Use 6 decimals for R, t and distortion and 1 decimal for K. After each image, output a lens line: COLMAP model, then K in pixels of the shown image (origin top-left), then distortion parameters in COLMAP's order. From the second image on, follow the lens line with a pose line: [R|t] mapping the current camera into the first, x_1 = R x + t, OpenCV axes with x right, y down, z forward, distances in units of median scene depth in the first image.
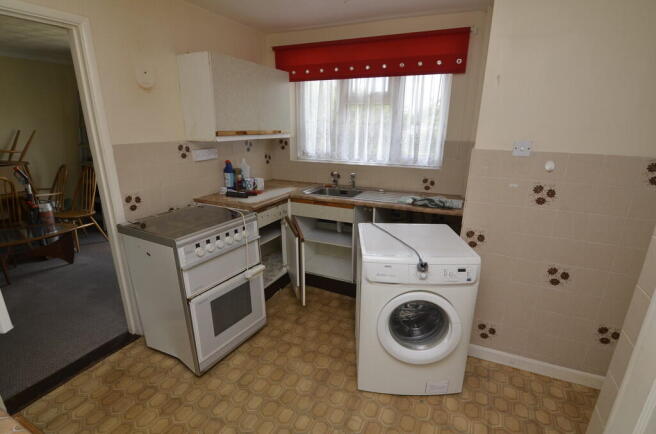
lens RADIAL K [[318.0, 0, 331.4], [0, 318.0, 217.6], [0, 0, 1]] dist [0.000477, -0.002164]
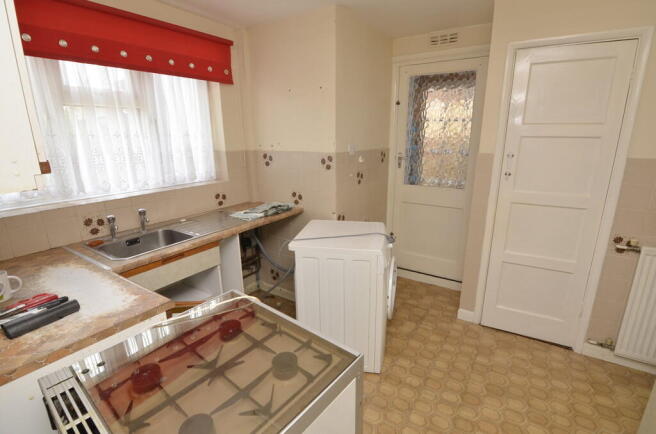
lens RADIAL K [[318.0, 0, 333.1], [0, 318.0, 219.6], [0, 0, 1]] dist [0.000477, -0.002164]
pose [[0.140598, -0.264375, 0.954116, -0.576717], [0.287906, 0.932961, 0.216088, -0.163238], [-0.947282, 0.244314, 0.207288, 0.540979]]
